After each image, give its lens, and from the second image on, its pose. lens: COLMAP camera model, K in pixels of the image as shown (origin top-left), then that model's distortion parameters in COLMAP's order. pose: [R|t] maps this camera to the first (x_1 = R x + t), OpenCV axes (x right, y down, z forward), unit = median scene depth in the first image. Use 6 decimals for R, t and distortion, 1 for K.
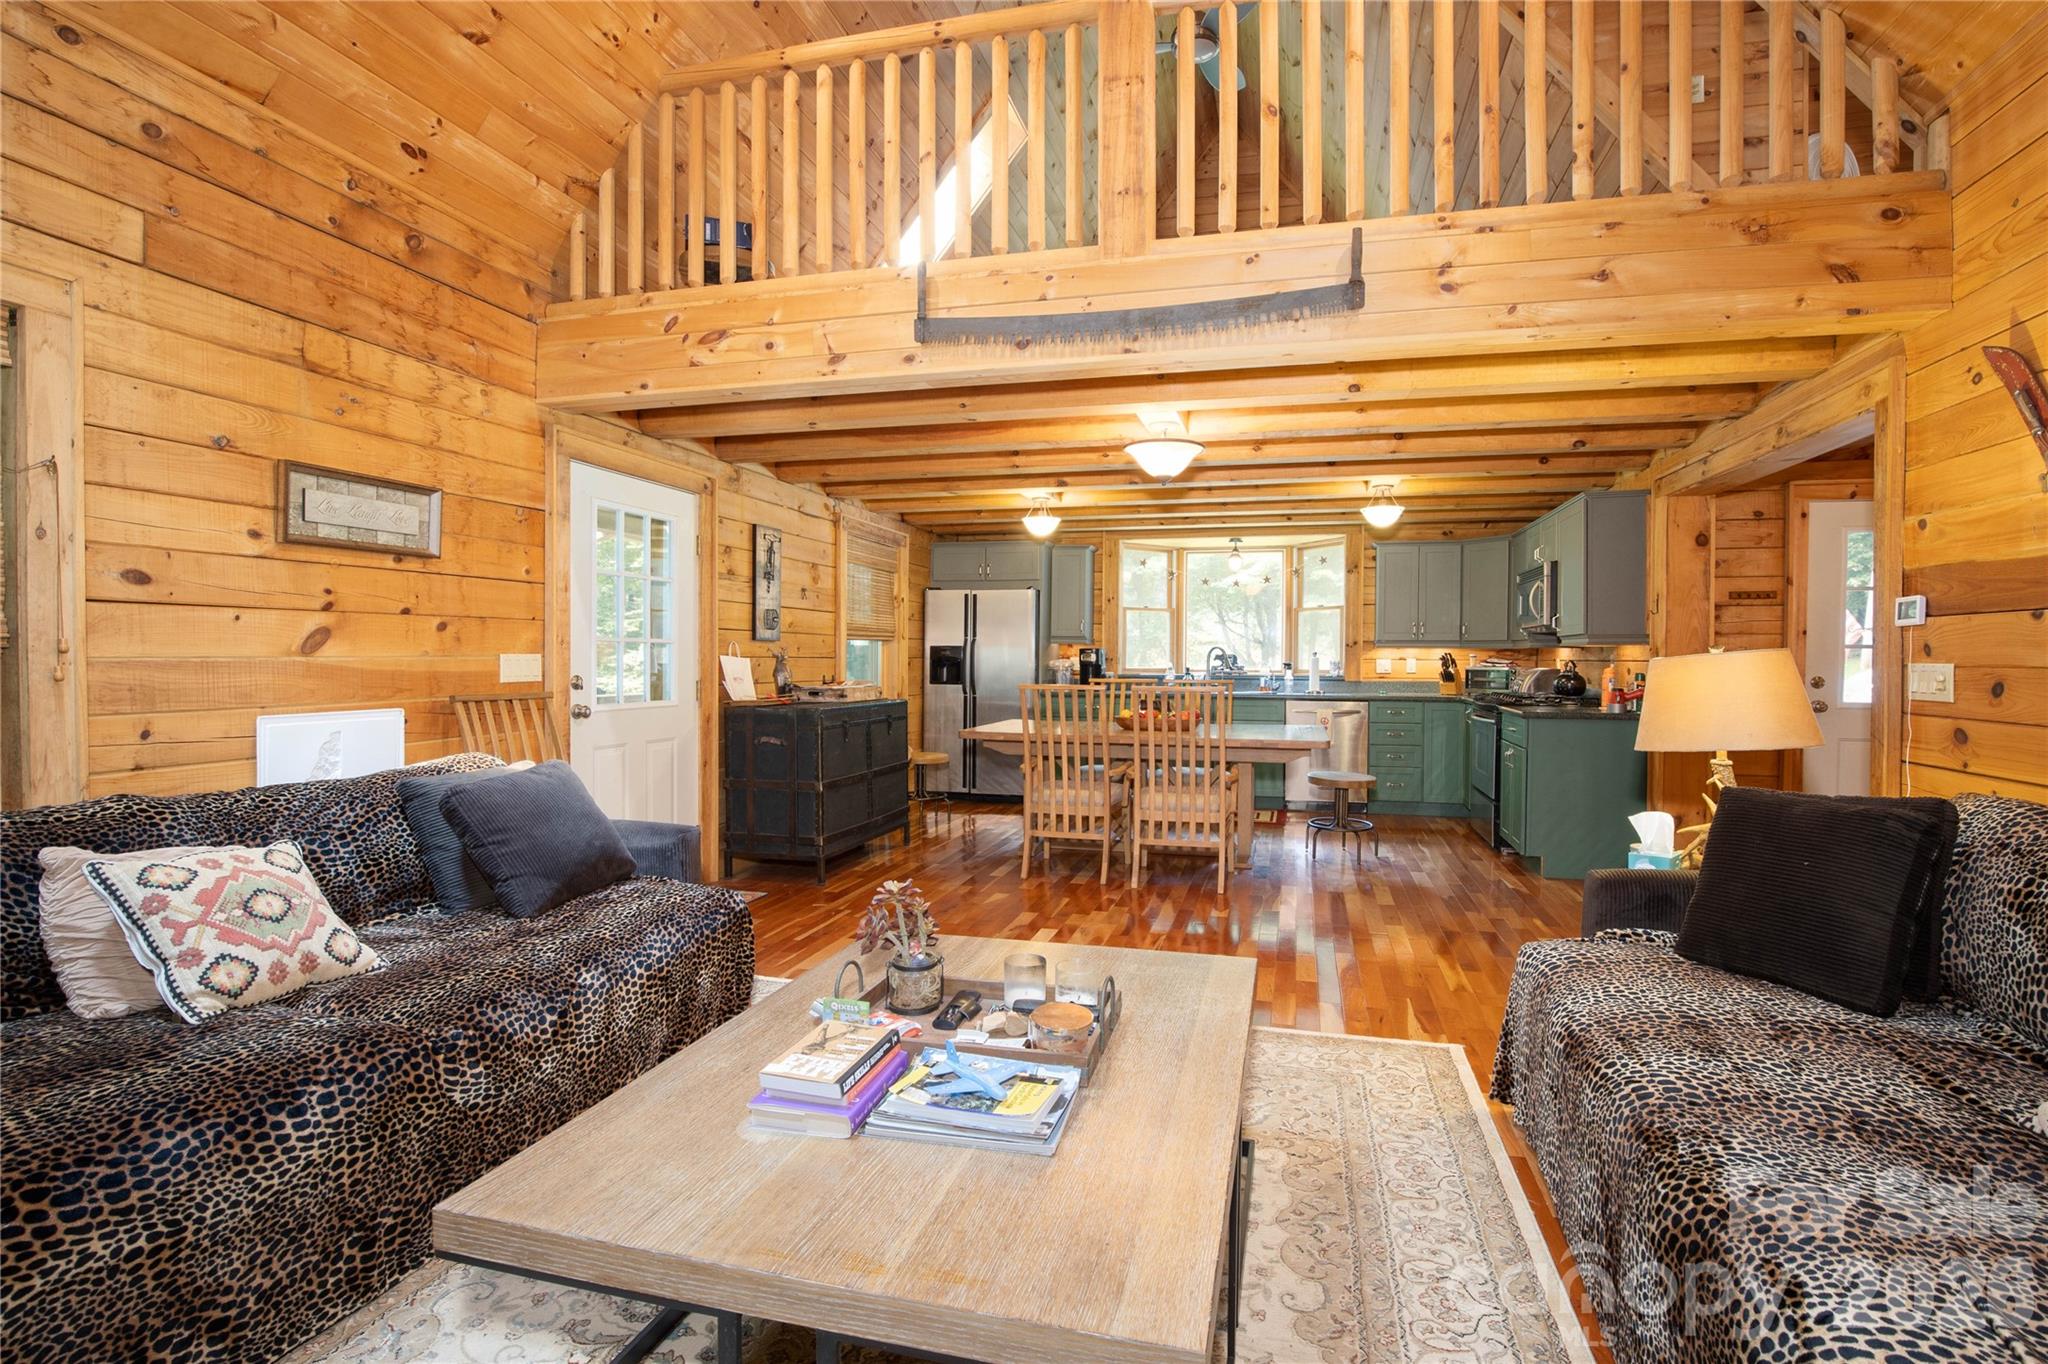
lens RADIAL K [[978.5, 0, 1031.5], [0, 978.5, 674.6], [0, 0, 1]] dist [-0.030826, 0.004358]
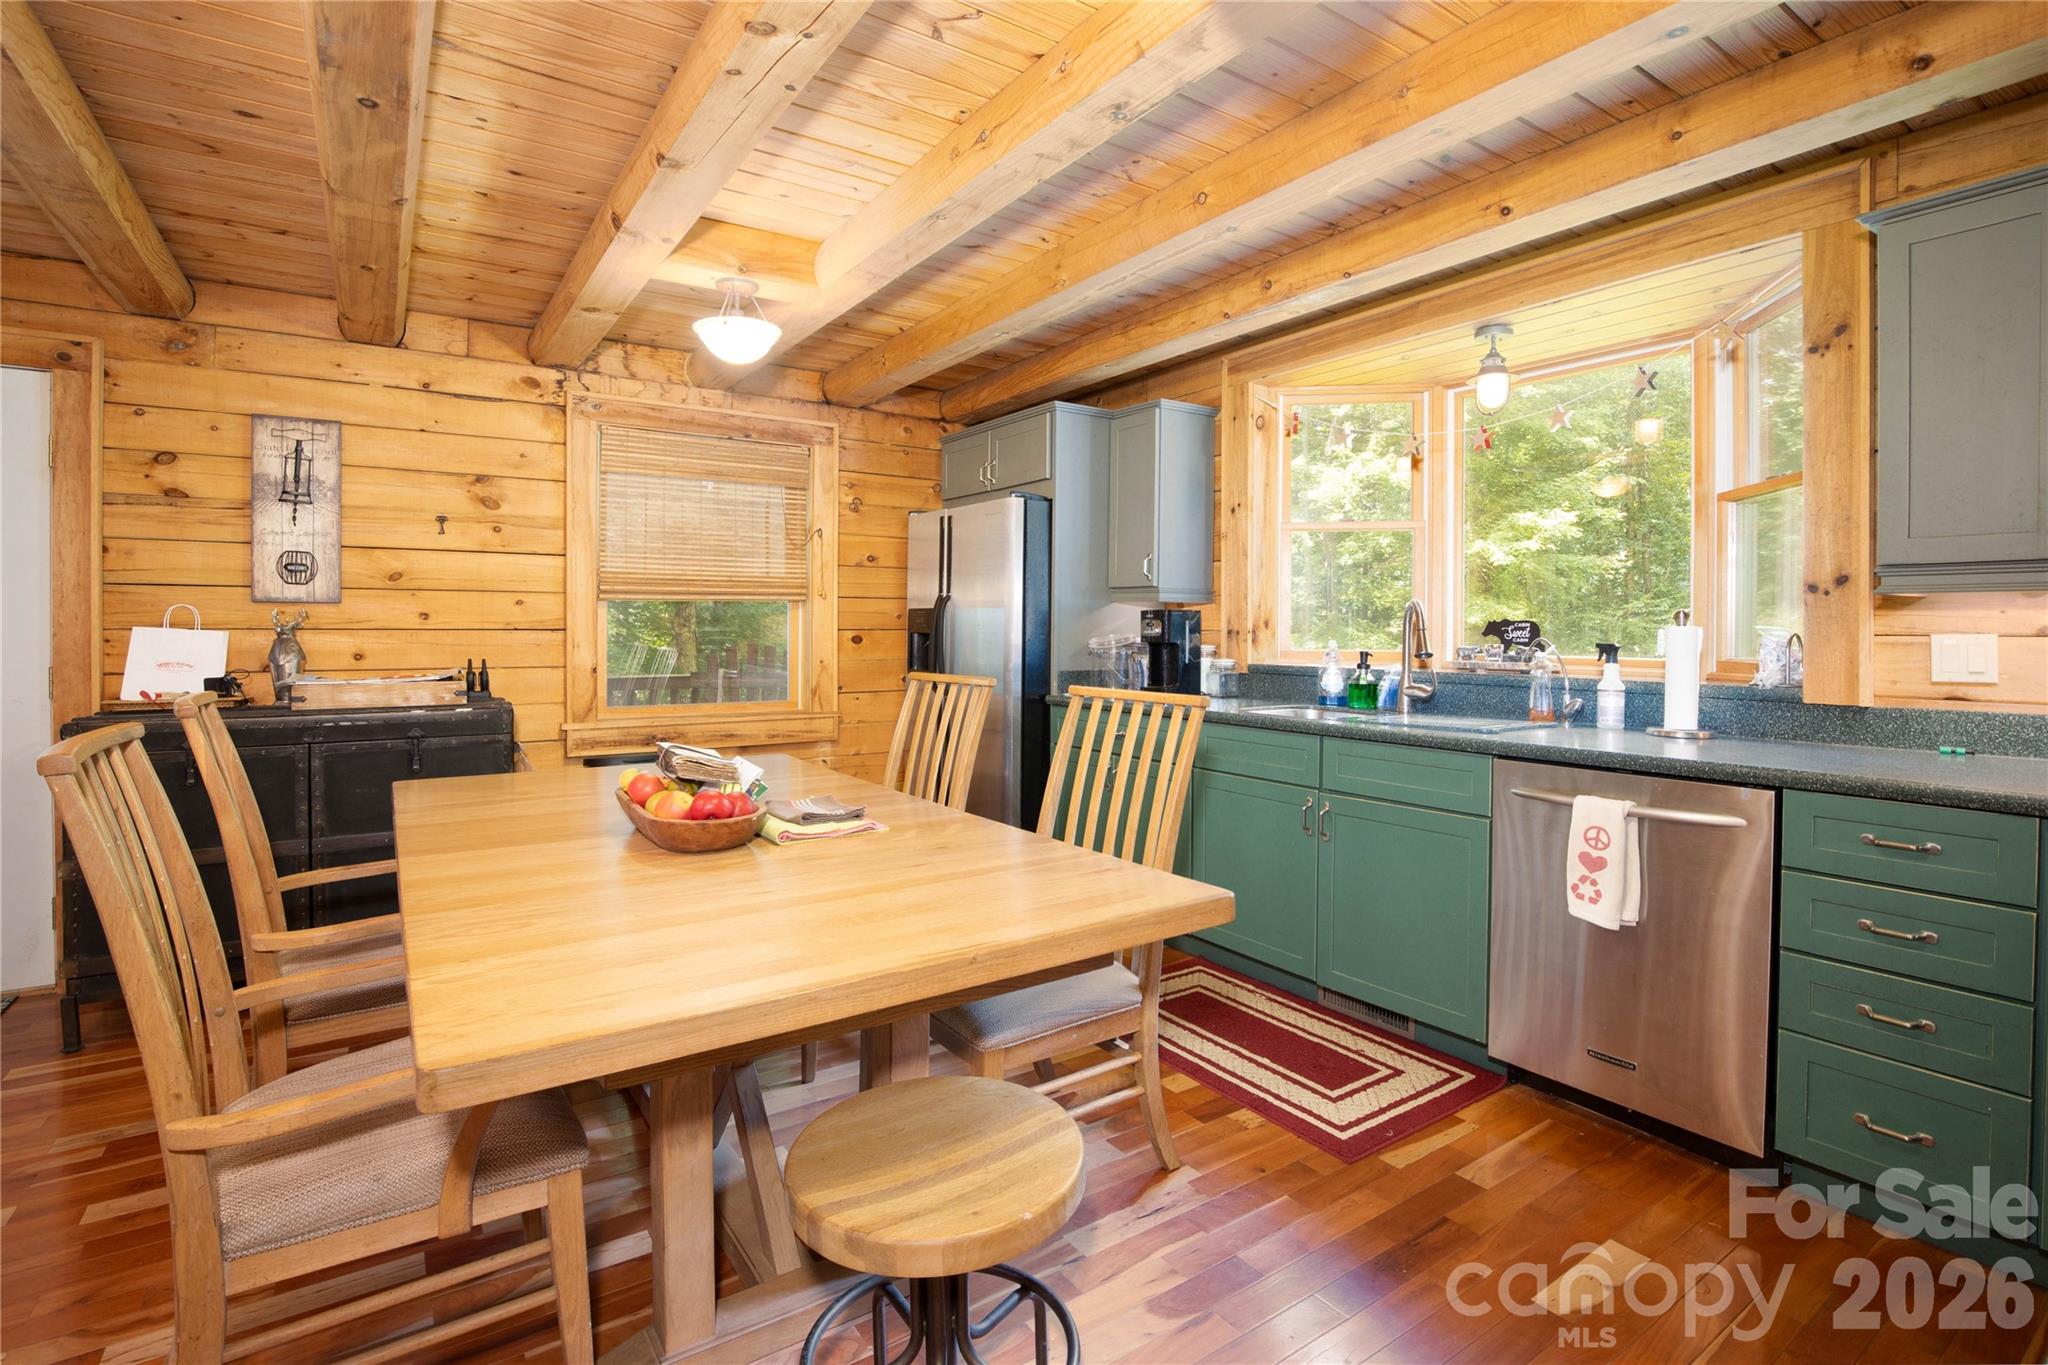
lens RADIAL K [[978.5, 0, 1011.9], [0, 978.5, 635.1], [0, 0, 1]] dist [-0.030826, 0.004358]
pose [[0.737539, 0.004179, -0.675292, 0.510858], [-0.013674, 0.999868, -0.008747, -0.013428], [0.675166, 0.015685, 0.737499, 0.895785]]
